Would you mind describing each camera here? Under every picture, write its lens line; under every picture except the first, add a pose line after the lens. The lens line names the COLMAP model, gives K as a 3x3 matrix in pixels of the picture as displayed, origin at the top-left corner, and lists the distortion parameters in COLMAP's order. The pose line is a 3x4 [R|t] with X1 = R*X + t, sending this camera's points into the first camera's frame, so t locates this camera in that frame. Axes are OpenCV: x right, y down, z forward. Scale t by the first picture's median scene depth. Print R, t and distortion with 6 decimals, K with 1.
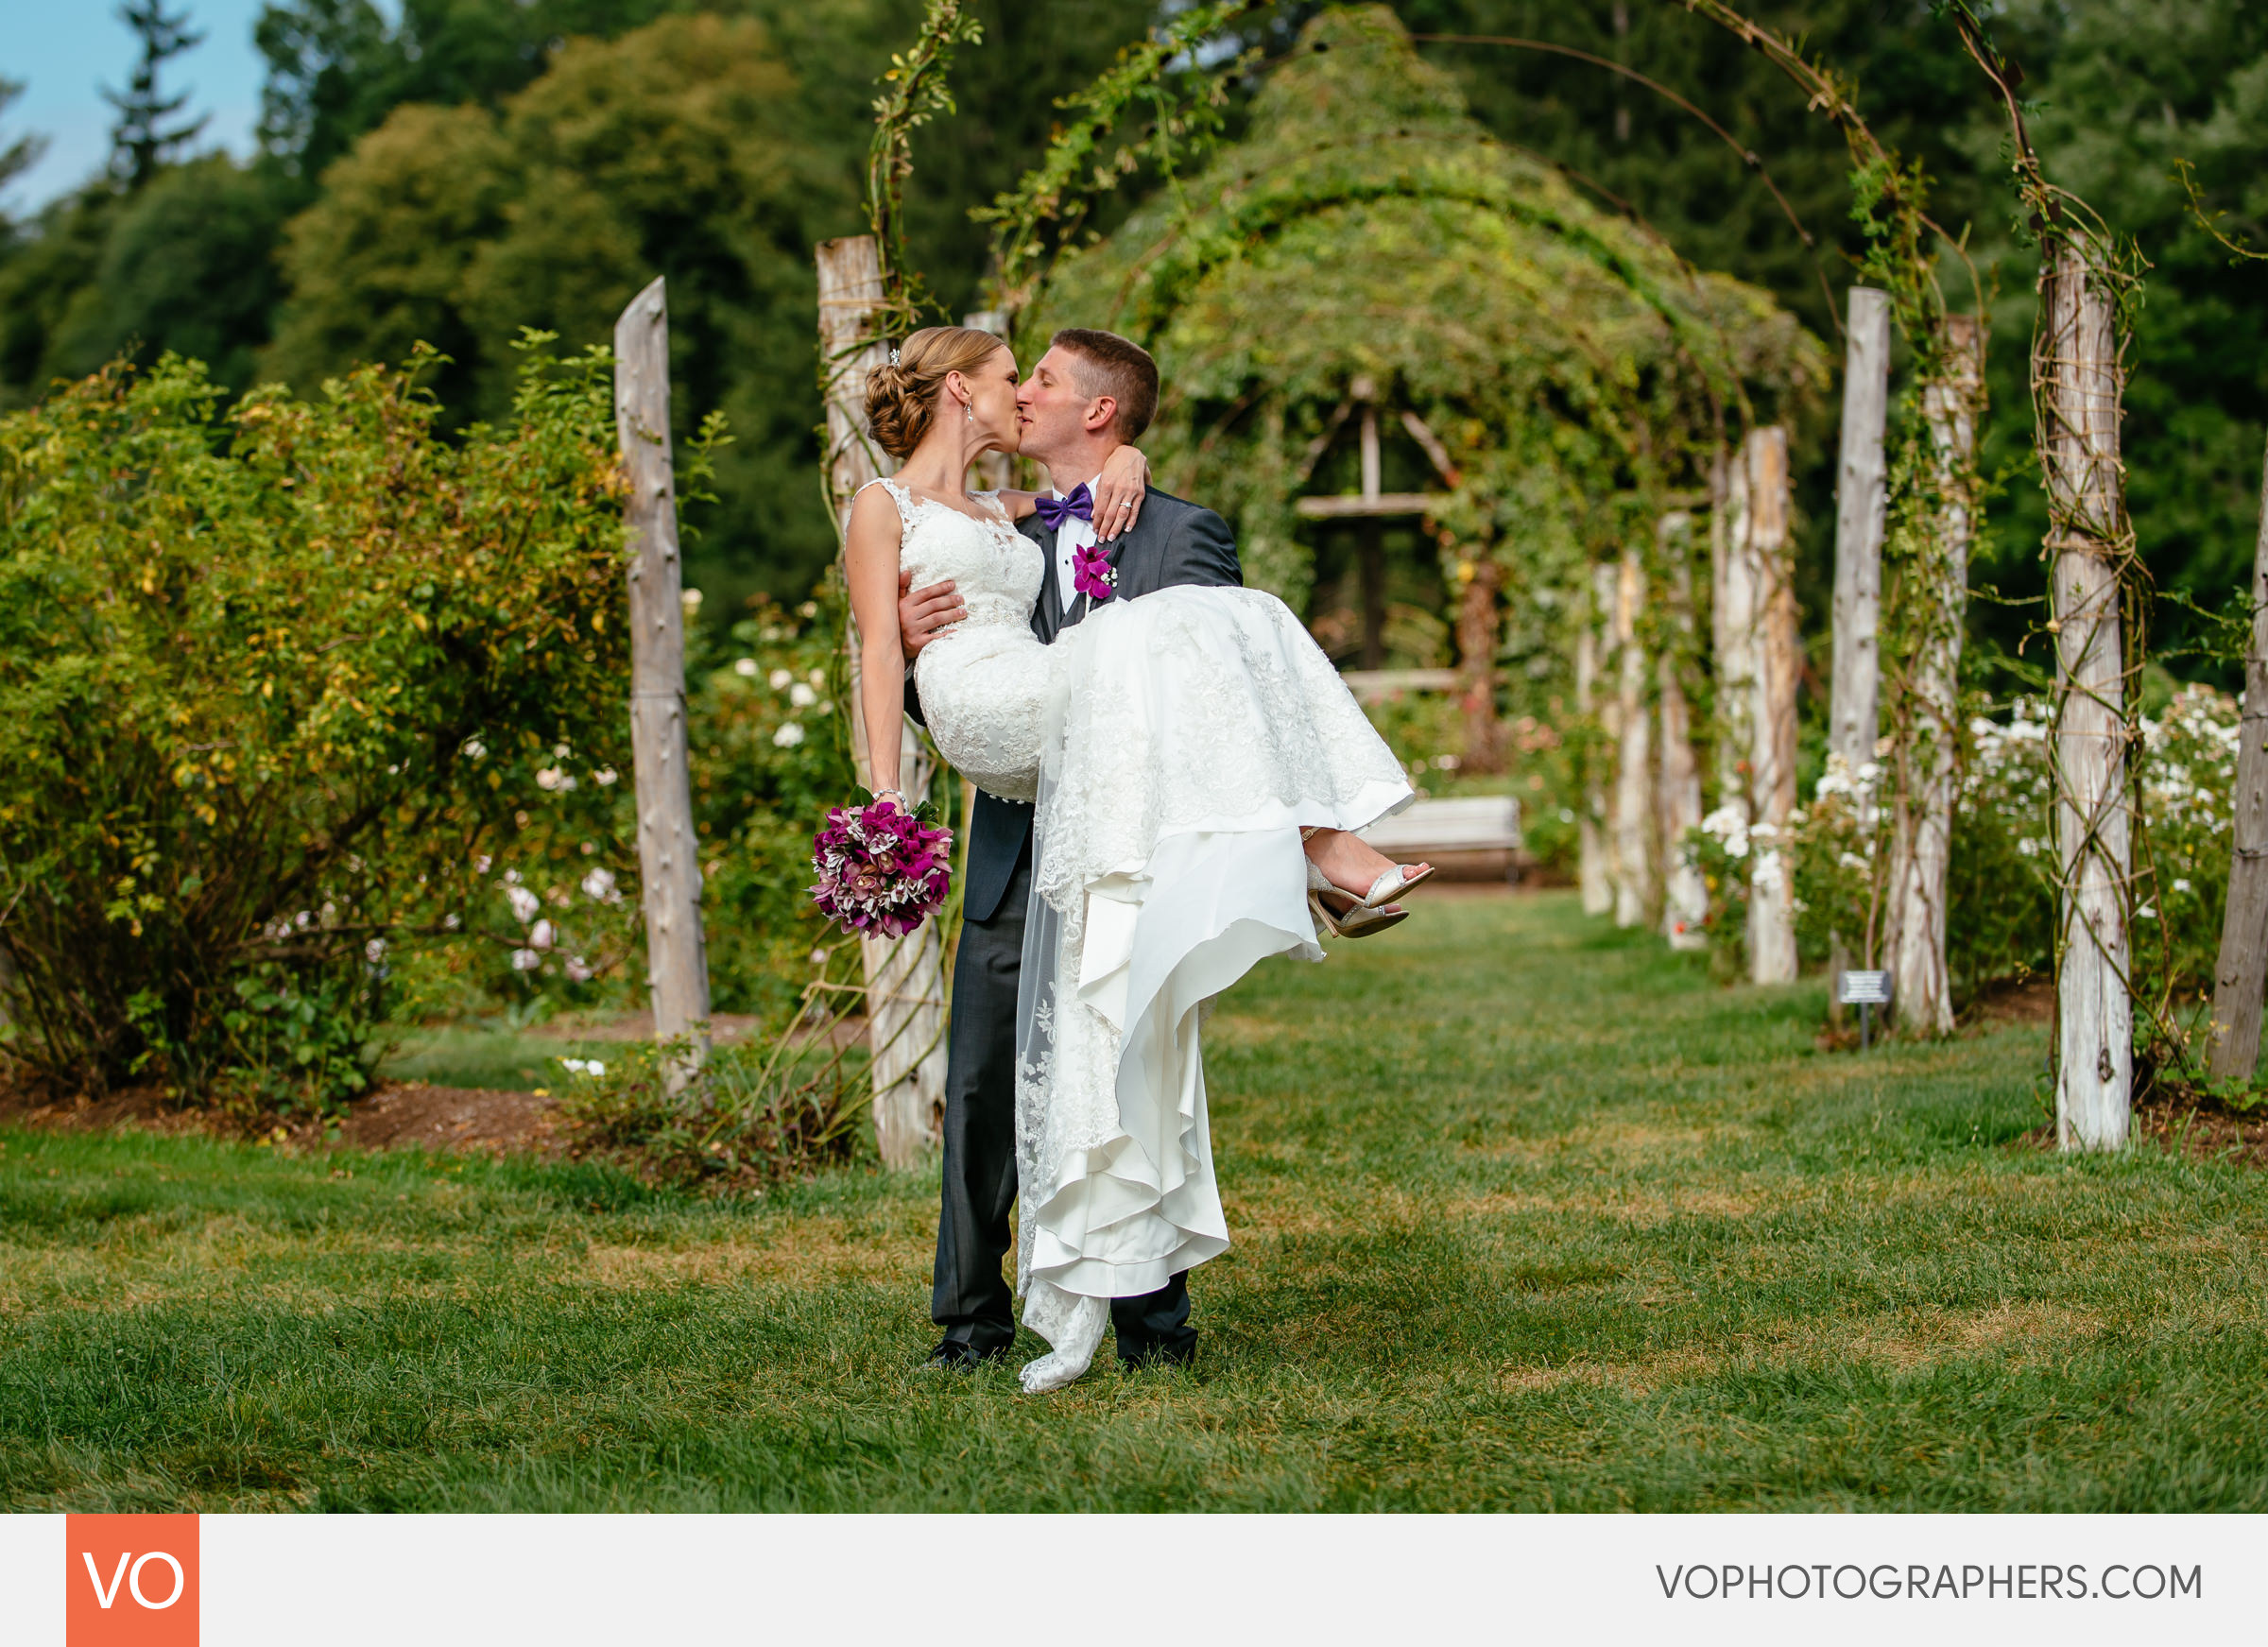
lens RADIAL K [[5988.8, 0, 1135.0], [0, 5988.8, 828.2], [0, 0, 1]] dist [0.197636, 0.000000]
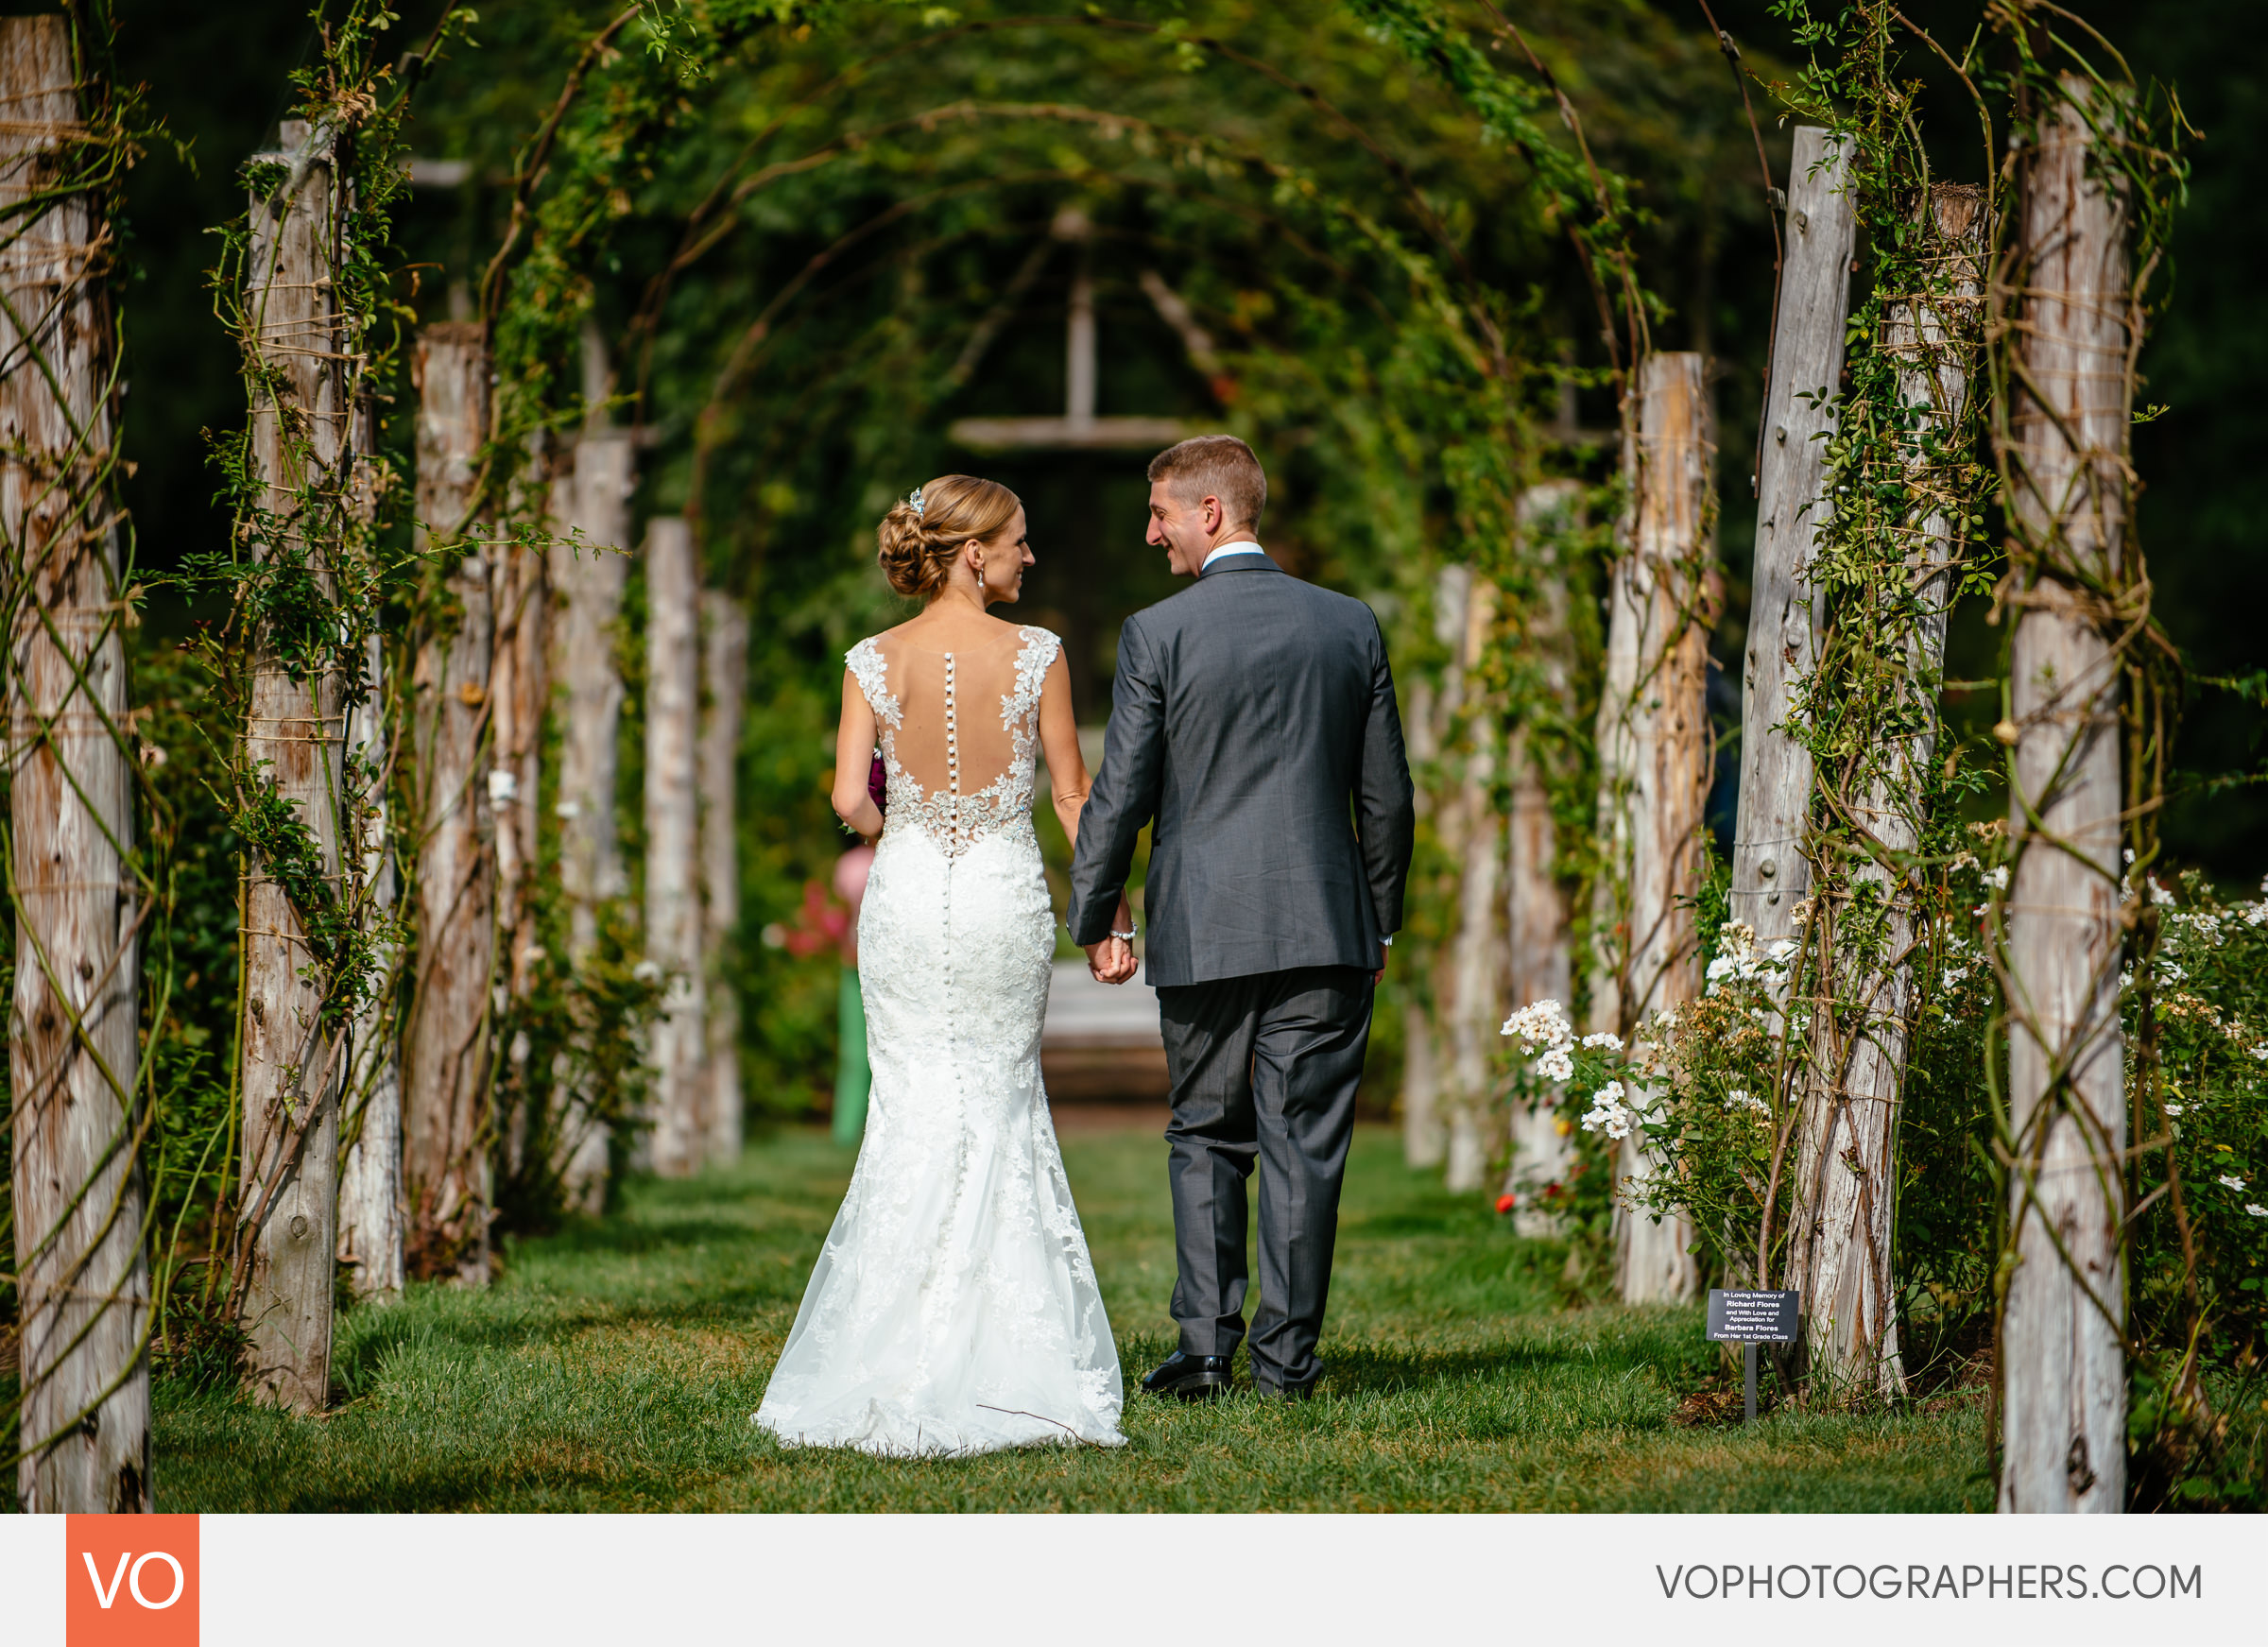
lens RADIAL K [[13763.0, 0, 1130.3], [0, 13763.0, 806.0], [0, 0, 1]] dist [4.039532, 0.000000]
pose [[0.999486, 0.030833, -0.008798, 0.070606], [-0.030889, 0.999503, -0.006230, -0.013446], [0.008602, 0.006499, 0.999942, -0.376646]]
